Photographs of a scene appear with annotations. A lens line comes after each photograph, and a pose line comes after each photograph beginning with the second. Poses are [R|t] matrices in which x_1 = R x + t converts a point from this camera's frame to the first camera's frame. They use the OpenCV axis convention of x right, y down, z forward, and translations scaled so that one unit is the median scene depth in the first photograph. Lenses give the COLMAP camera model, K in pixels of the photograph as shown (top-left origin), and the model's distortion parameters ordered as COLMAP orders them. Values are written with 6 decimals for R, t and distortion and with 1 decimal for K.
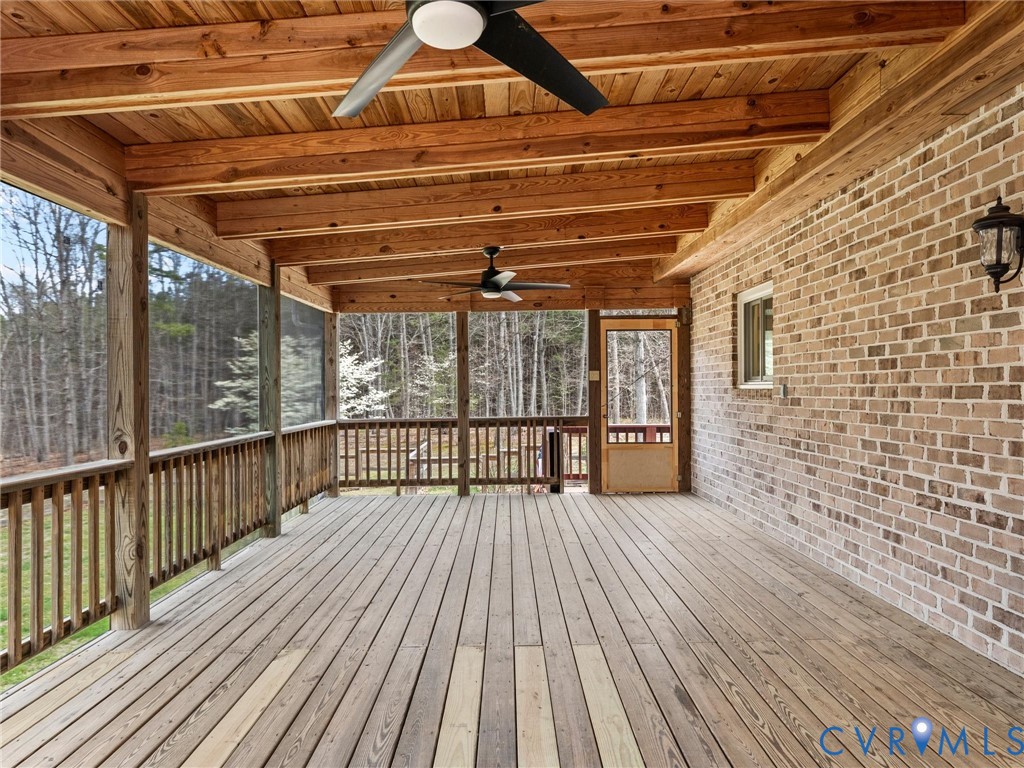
lens RADIAL K [[633.3, 0, 511.8], [0, 633.3, 385.7], [0, 0, 1]] dist [0.002319, -0.003782]
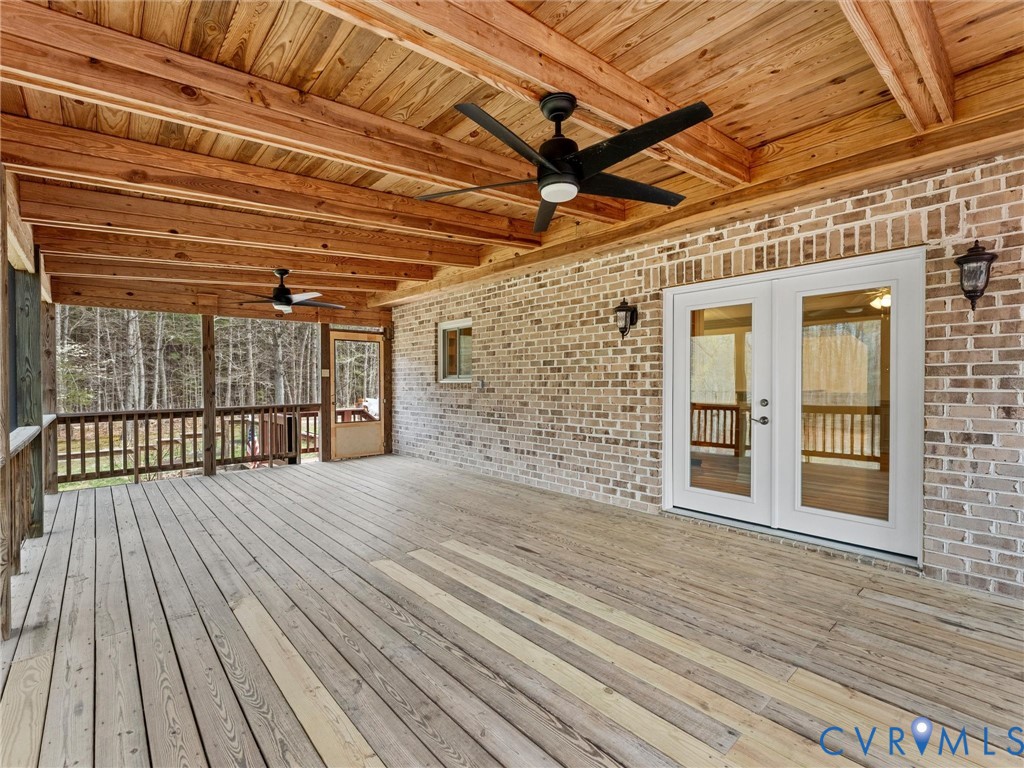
lens RADIAL K [[466.7, 0, 512.0], [0, 466.7, 385.3], [0, 0, 1]] dist [-0.001989, -0.000743]
pose [[0.749510, 0.000353, 0.661993, -0.375785], [-0.004614, 0.999978, 0.004691, 0.005888], [-0.661977, -0.006570, 0.749496, 0.005567]]
